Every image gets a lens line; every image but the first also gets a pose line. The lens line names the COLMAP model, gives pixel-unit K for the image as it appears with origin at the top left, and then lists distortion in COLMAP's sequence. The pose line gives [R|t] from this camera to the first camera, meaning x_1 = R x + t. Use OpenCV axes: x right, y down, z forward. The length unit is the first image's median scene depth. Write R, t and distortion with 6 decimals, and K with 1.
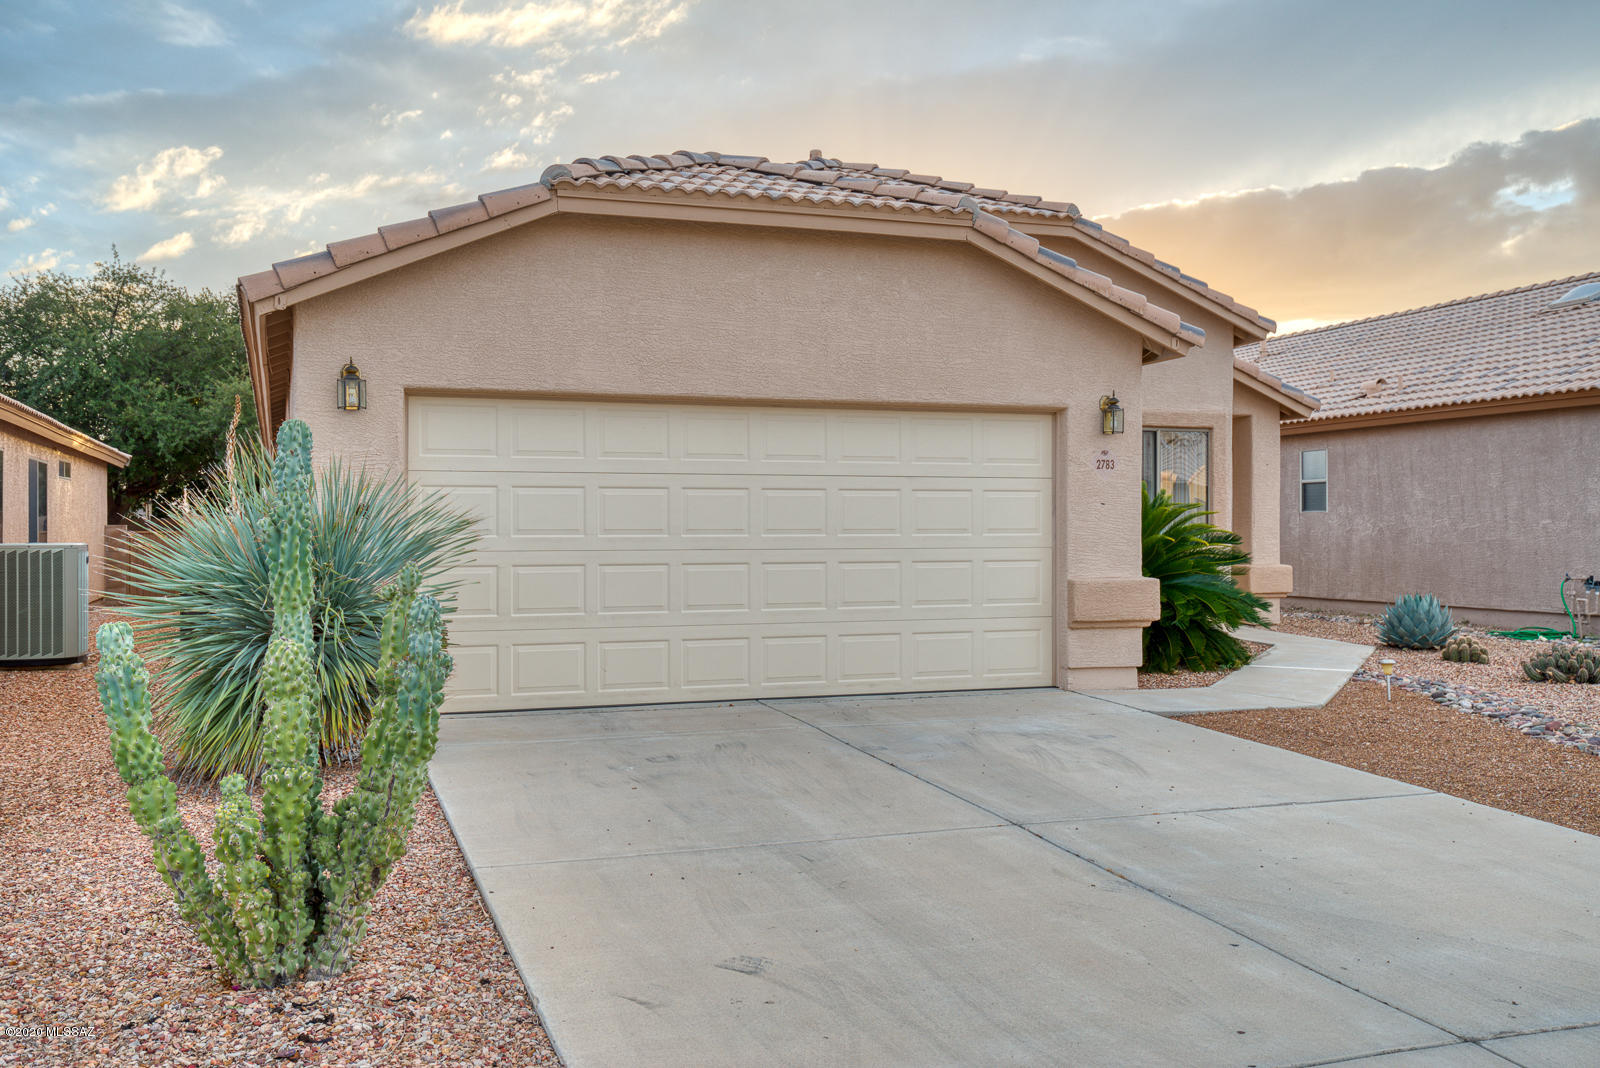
lens RADIAL K [[1437.4, 0, 800.0], [0, 1437.4, 534.0], [0, 0, 1]] dist [0.049281, 0.000541]
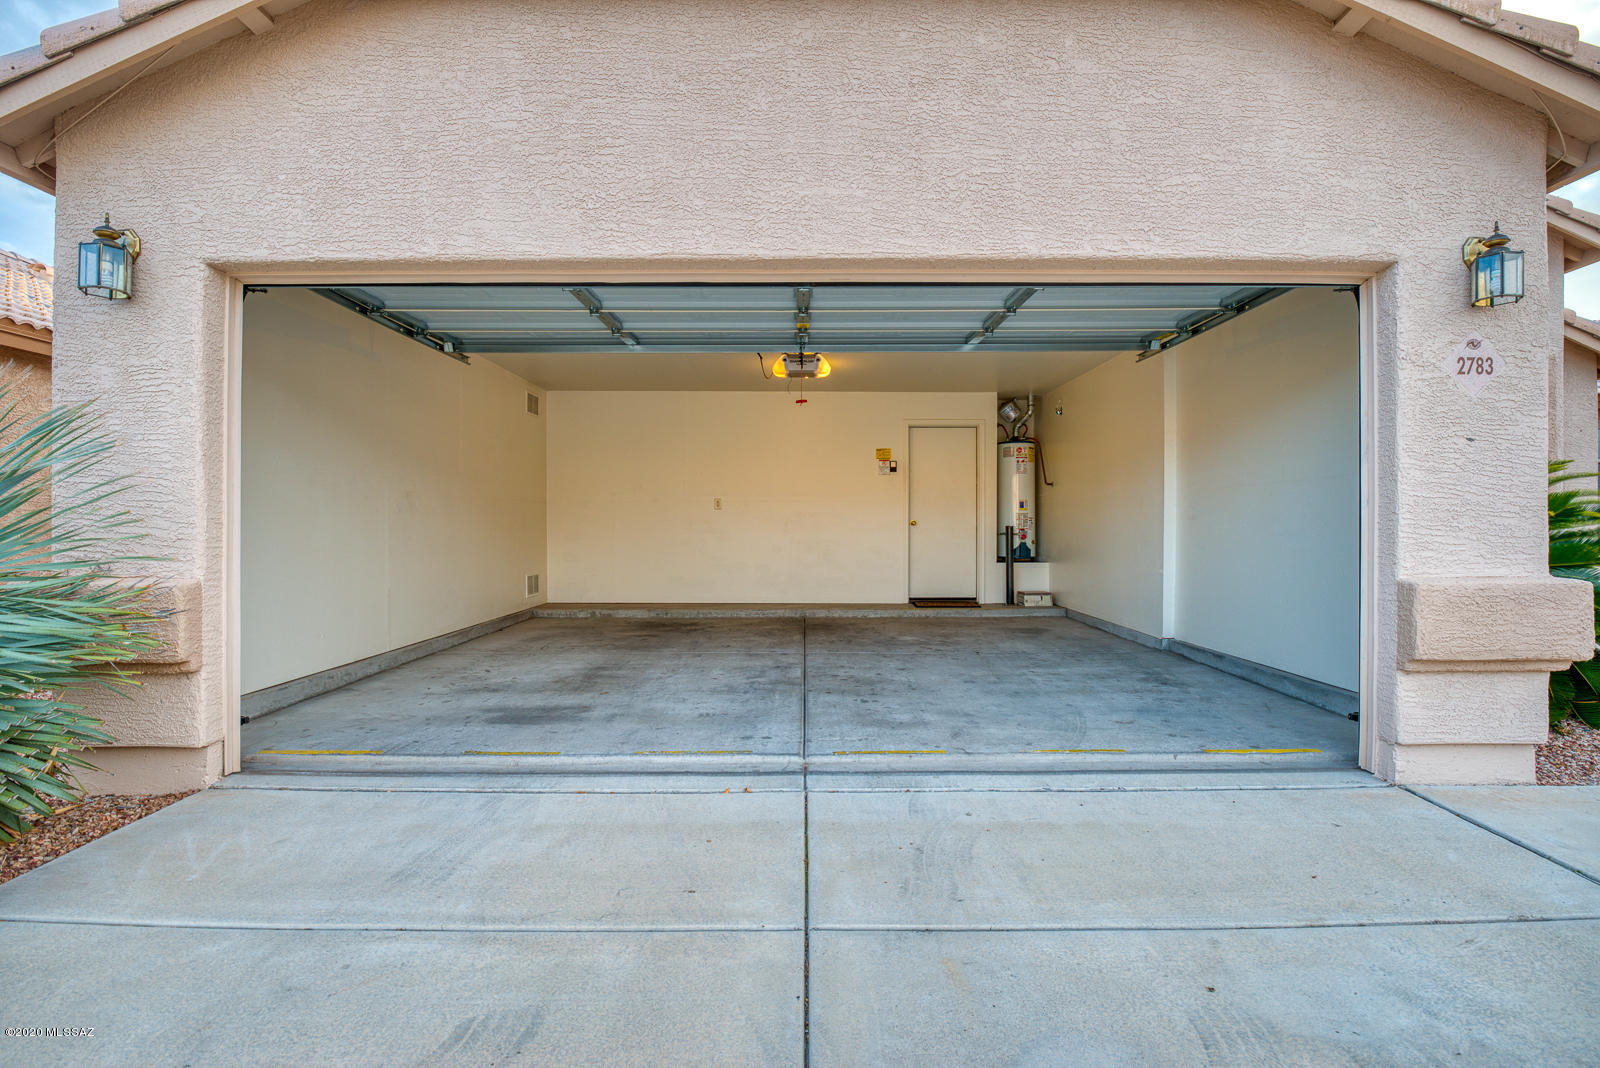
lens RADIAL K [[773.9, 0, 800.0], [0, 773.9, 534.0], [0, 0, 1]] dist [-0.026190, -0.000769]
pose [[0.942650, 0.000980, -0.333782, 0.069996], [-0.001105, 0.999999, -0.000186, 0.014559], [0.333781, 0.000544, 0.942650, 0.655618]]
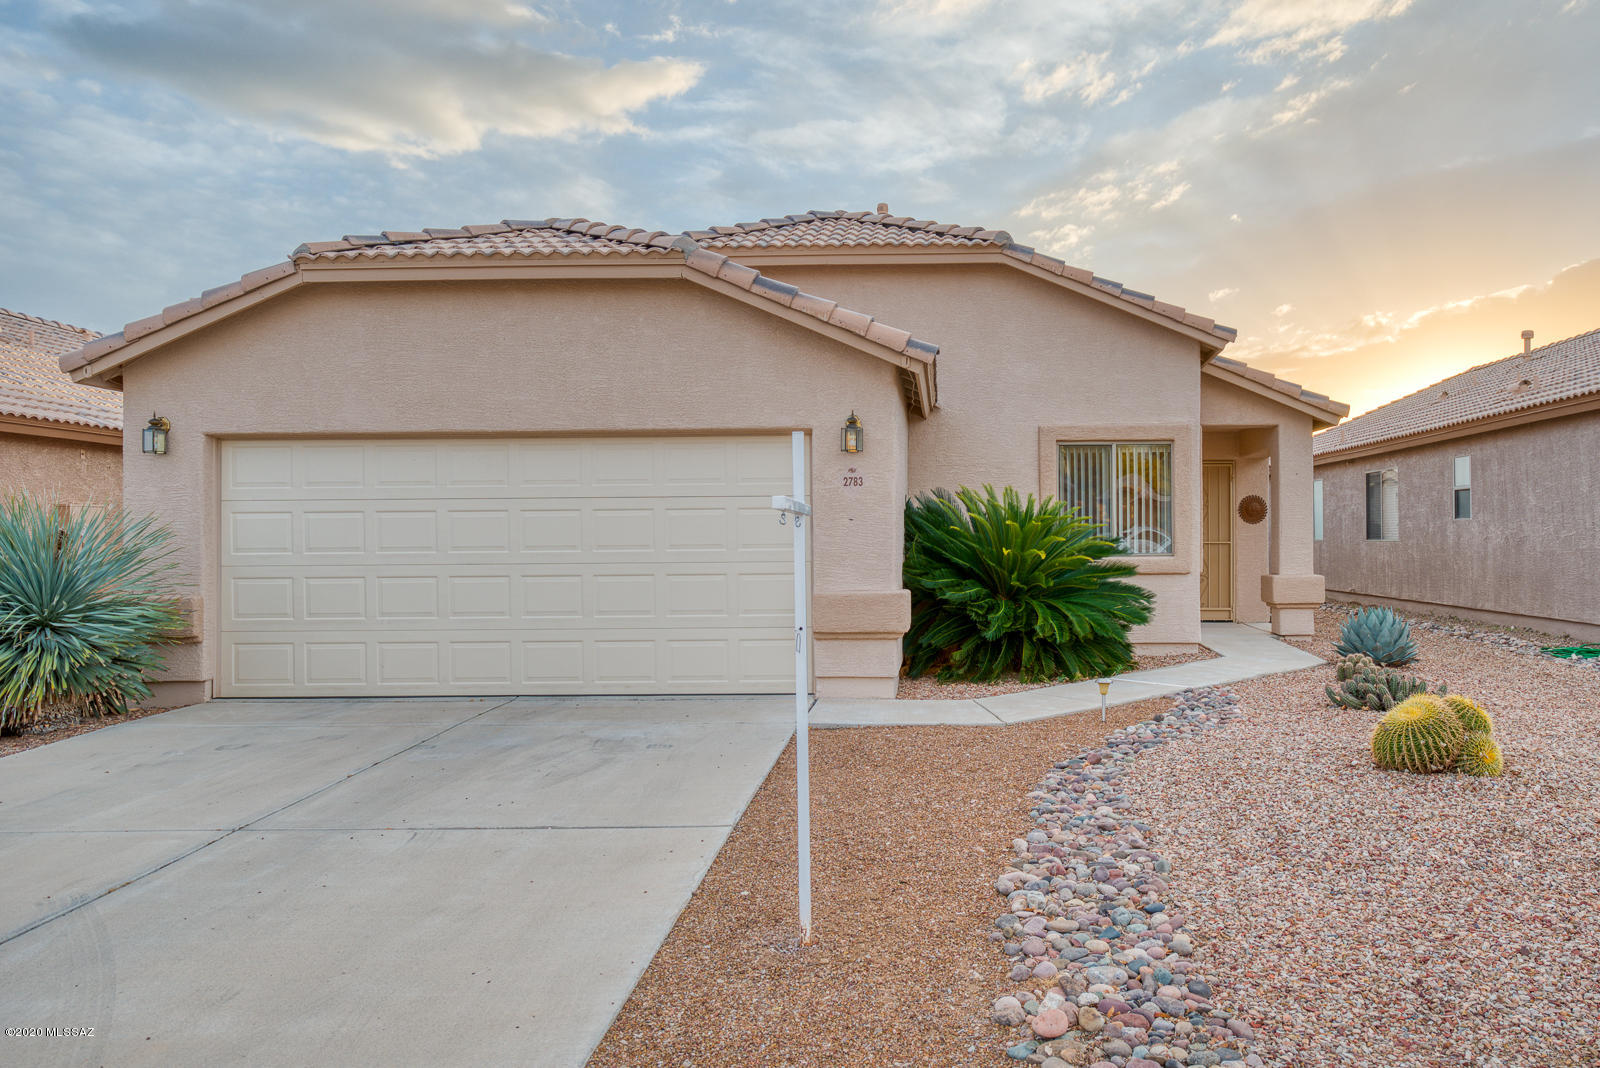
lens RADIAL K [[1202.1, 0, 801.3], [0, 1202.1, 543.0], [0, 0, 1]] dist [0.007372, 0.002102]
pose [[0.936672, -0.005471, -0.350166, 0.482735], [0.005804, 0.999983, -0.000097, -0.004144], [0.350161, -0.001942, 0.936688, 0.177271]]
